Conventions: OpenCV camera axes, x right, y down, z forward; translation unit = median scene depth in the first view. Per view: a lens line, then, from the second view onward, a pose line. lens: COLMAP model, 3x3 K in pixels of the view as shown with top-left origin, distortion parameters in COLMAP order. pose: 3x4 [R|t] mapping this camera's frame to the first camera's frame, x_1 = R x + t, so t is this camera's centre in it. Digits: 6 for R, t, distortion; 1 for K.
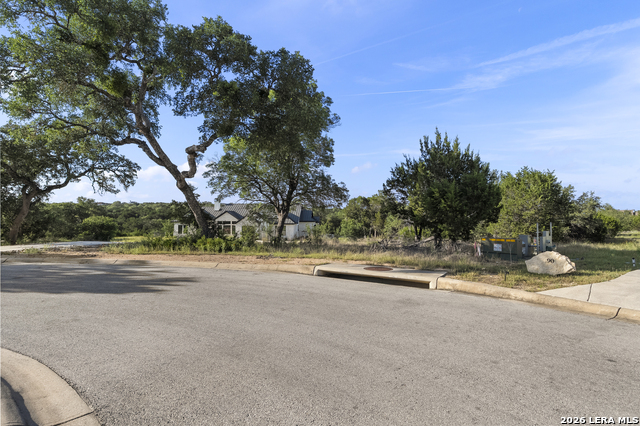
lens RADIAL K [[346.6, 0, 320.0], [0, 346.6, 213.0], [0, 0, 1]] dist [0.000502, 0.000110]
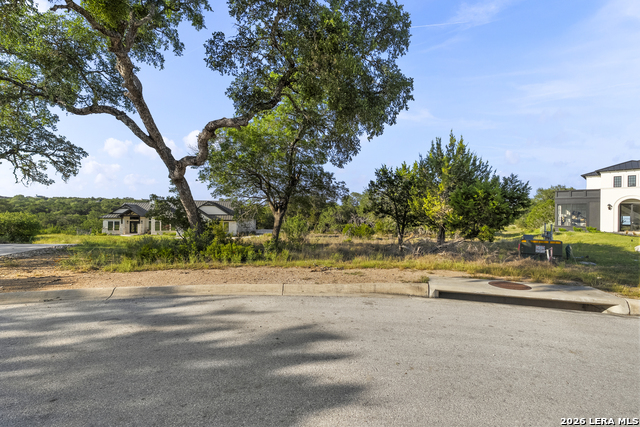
lens RADIAL K [[291.9, 0, 326.8], [0, 291.9, 213.0], [0, 0, 1]] dist [0.000675, 0.000468]
pose [[0.959708, 0.007792, 0.280889, -0.205899], [-0.010474, 0.999913, 0.008051, -0.004091], [-0.280802, -0.010669, 0.959706, 0.222418]]
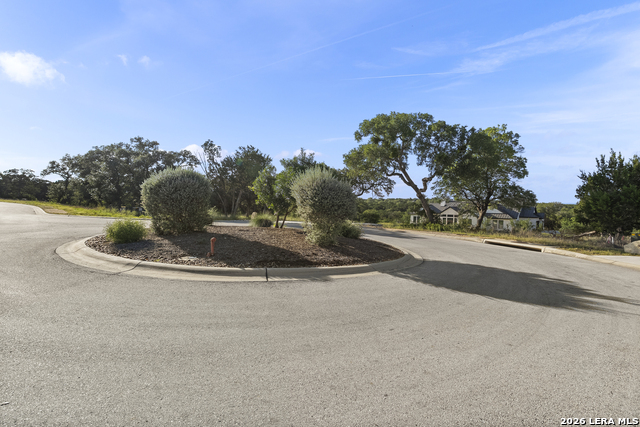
lens RADIAL K [[291.9, 0, 326.8], [0, 291.9, 213.0], [0, 0, 1]] dist [0.000675, 0.000468]
pose [[0.781964, 0.028575, -0.622668, 0.167247], [-0.015239, 0.999526, 0.026732, -0.014884], [0.623137, -0.011414, 0.782030, -0.464033]]
